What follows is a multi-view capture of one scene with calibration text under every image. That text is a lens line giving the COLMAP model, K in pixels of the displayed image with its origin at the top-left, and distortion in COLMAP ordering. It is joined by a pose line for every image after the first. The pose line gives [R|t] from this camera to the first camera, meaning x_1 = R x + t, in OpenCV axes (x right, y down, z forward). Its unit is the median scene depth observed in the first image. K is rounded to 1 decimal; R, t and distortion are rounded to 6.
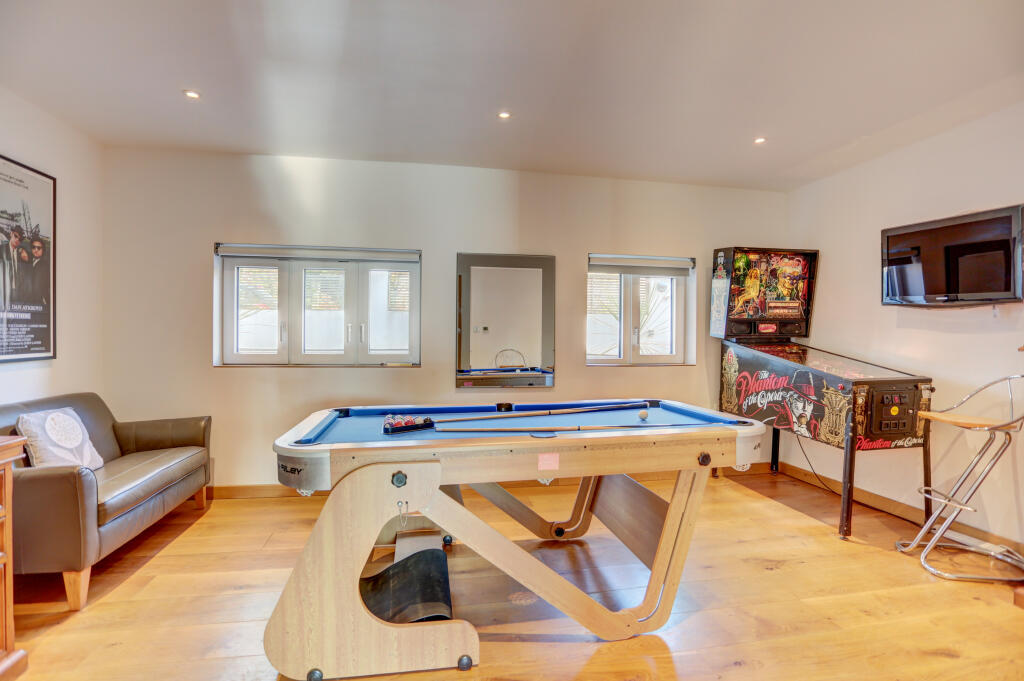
lens RADIAL K [[502.1, 0, 506.9], [0, 502.1, 345.1], [0, 0, 1]] dist [-0.051350, 0.026198]
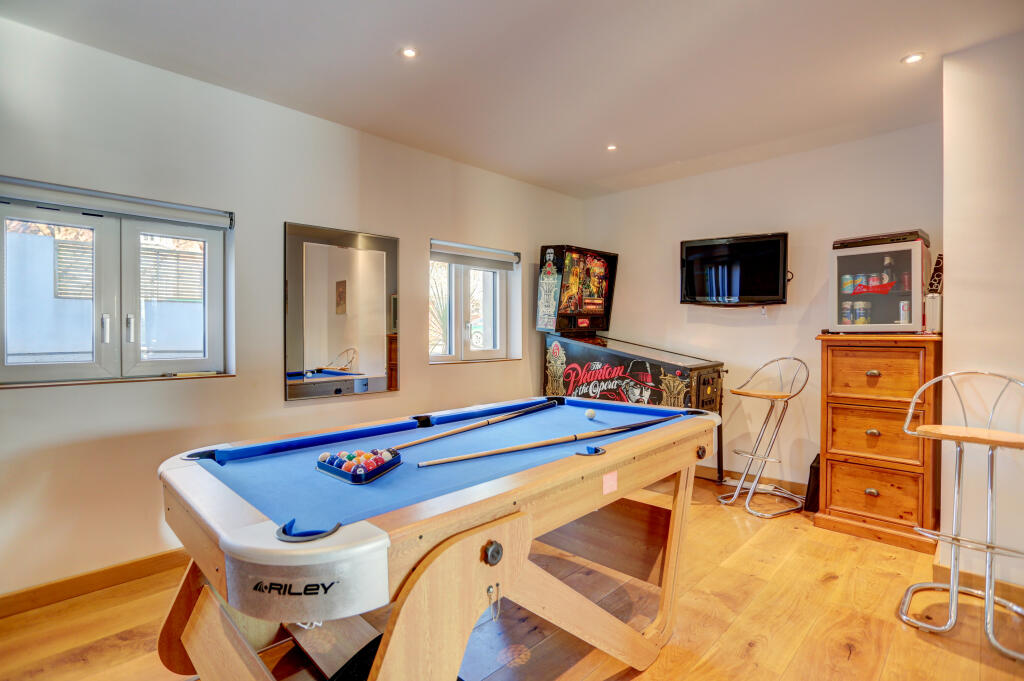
lens RADIAL K [[502.1, 0, 506.9], [0, 502.1, 345.1], [0, 0, 1]] dist [-0.051350, 0.026198]
pose [[0.828405, -0.022990, 0.559658, -0.233027], [0.017310, 0.999731, 0.015445, -0.004960], [-0.559862, -0.003107, 0.828580, 0.189195]]
